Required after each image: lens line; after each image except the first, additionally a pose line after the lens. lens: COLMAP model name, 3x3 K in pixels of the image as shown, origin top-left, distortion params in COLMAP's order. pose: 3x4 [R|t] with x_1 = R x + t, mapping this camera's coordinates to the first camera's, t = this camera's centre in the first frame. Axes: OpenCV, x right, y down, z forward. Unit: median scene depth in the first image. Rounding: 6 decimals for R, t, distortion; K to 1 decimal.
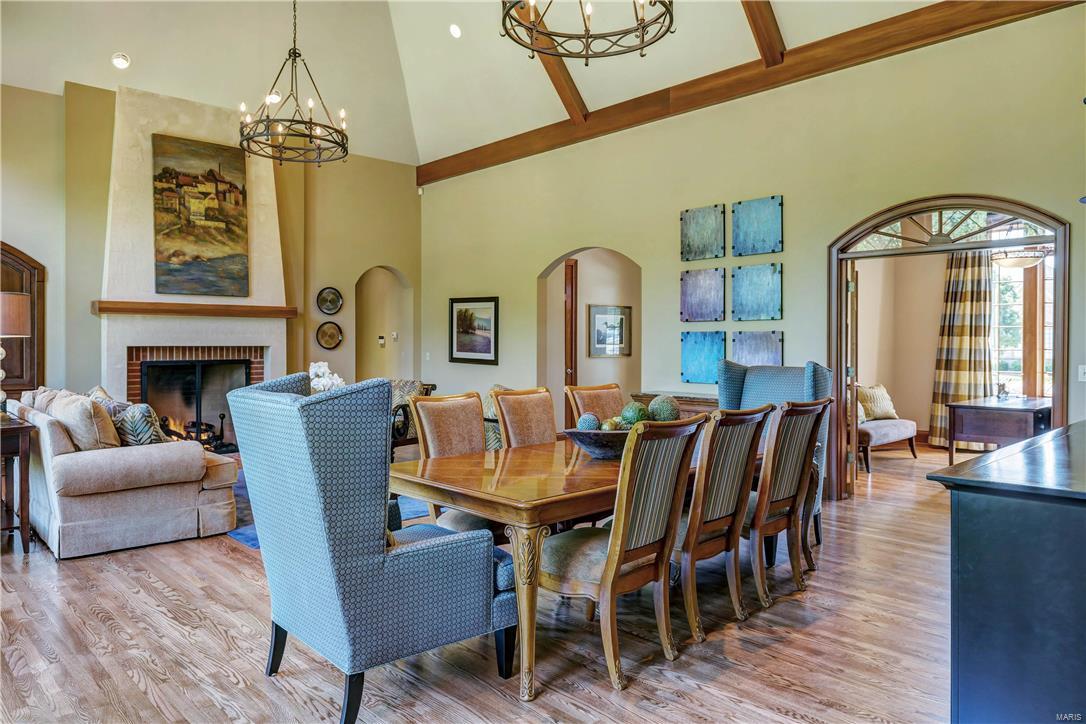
lens RADIAL K [[731.2, 0, 546.2], [0, 731.2, 356.7], [0, 0, 1]] dist [-0.008426, -0.003920]
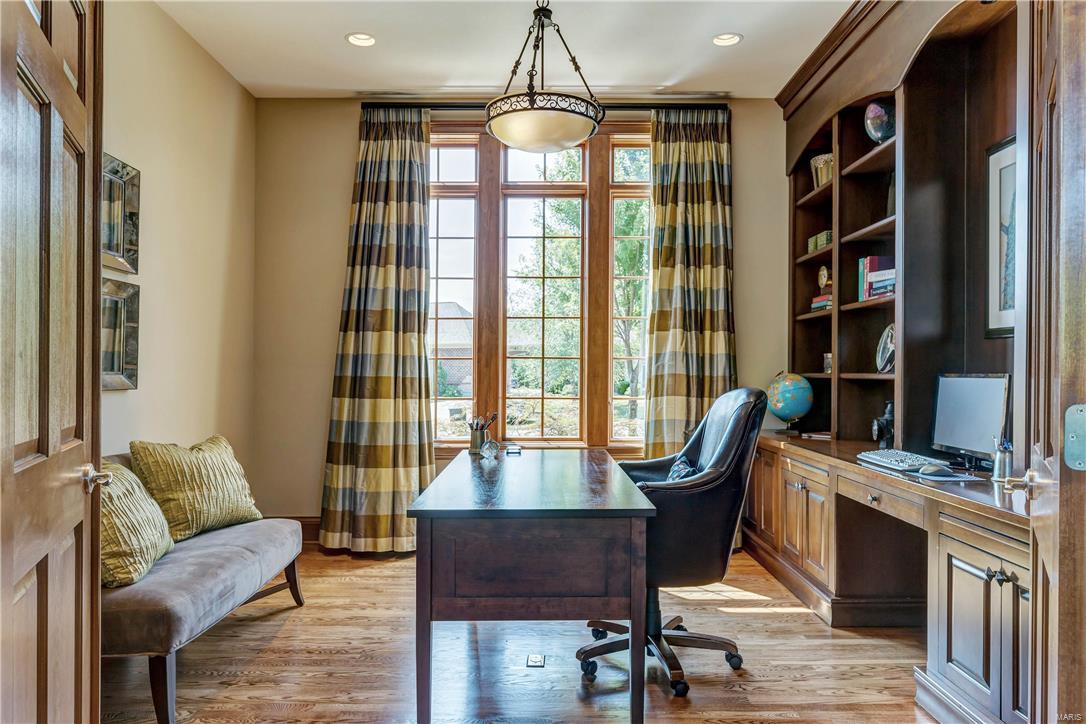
lens RADIAL K [[731.2, 0, 545.4], [0, 731.2, 359.9], [0, 0, 1]] dist [-0.008426, -0.003920]
pose [[0.681842, 0.015661, 0.731332, 0.272505], [0.009789, 0.999486, -0.030529, 0.009082], [-0.731434, 0.027975, 0.681339, 0.565328]]
